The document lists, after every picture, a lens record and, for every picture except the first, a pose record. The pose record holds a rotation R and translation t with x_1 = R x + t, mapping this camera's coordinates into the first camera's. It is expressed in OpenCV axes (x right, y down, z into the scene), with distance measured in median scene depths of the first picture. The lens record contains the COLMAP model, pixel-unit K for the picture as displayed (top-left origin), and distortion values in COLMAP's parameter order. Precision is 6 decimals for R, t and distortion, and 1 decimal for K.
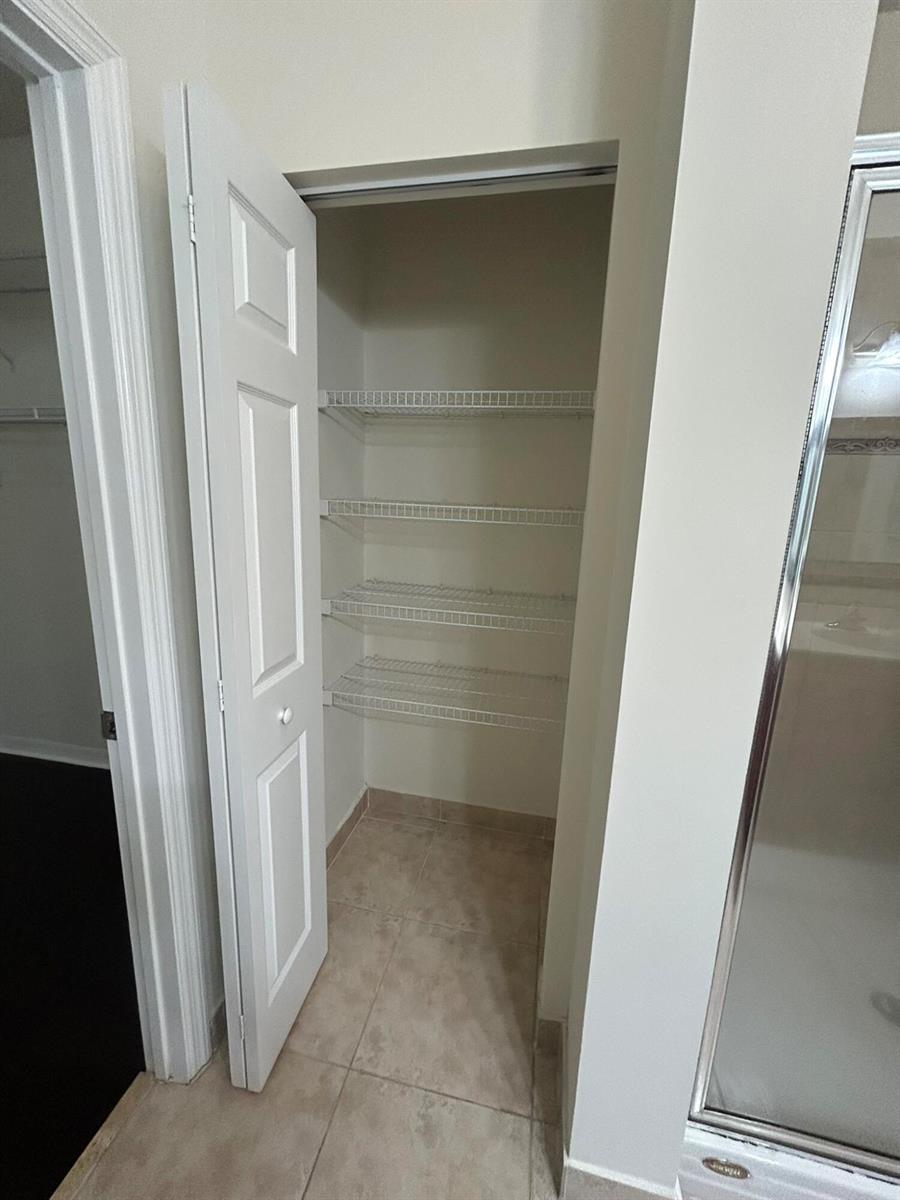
lens RADIAL K [[481.6, 0, 442.7], [0, 481.6, 590.6], [0, 0, 1]] dist [0.003973, 0.000075]
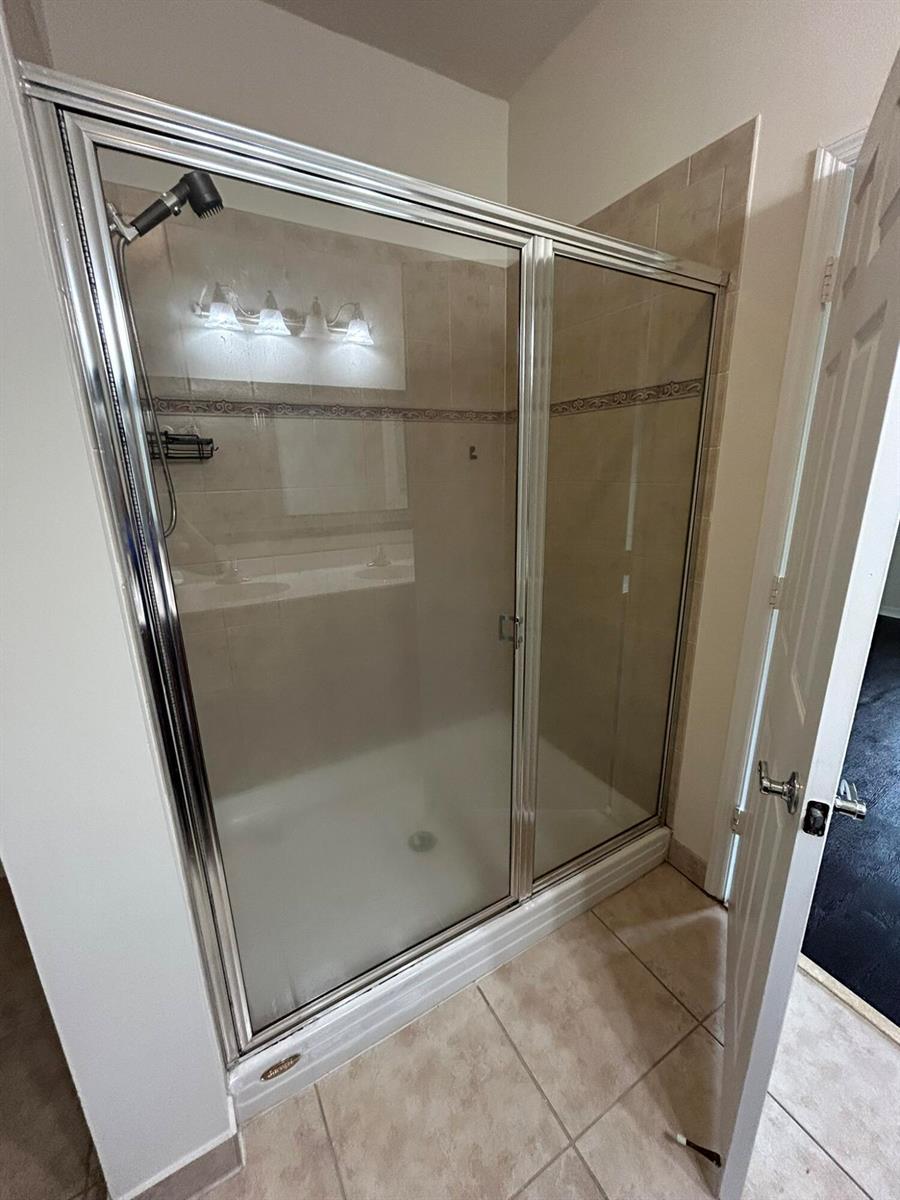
lens RADIAL K [[481.6, 0, 441.6], [0, 481.6, 601.3], [0, 0, 1]] dist [0.003973, 0.000075]
pose [[0.741494, -0.220924, 0.633545, 0.260606], [0.163491, 0.975268, 0.148738, 0.018129], [-0.650736, -0.006709, 0.759274, -0.060915]]
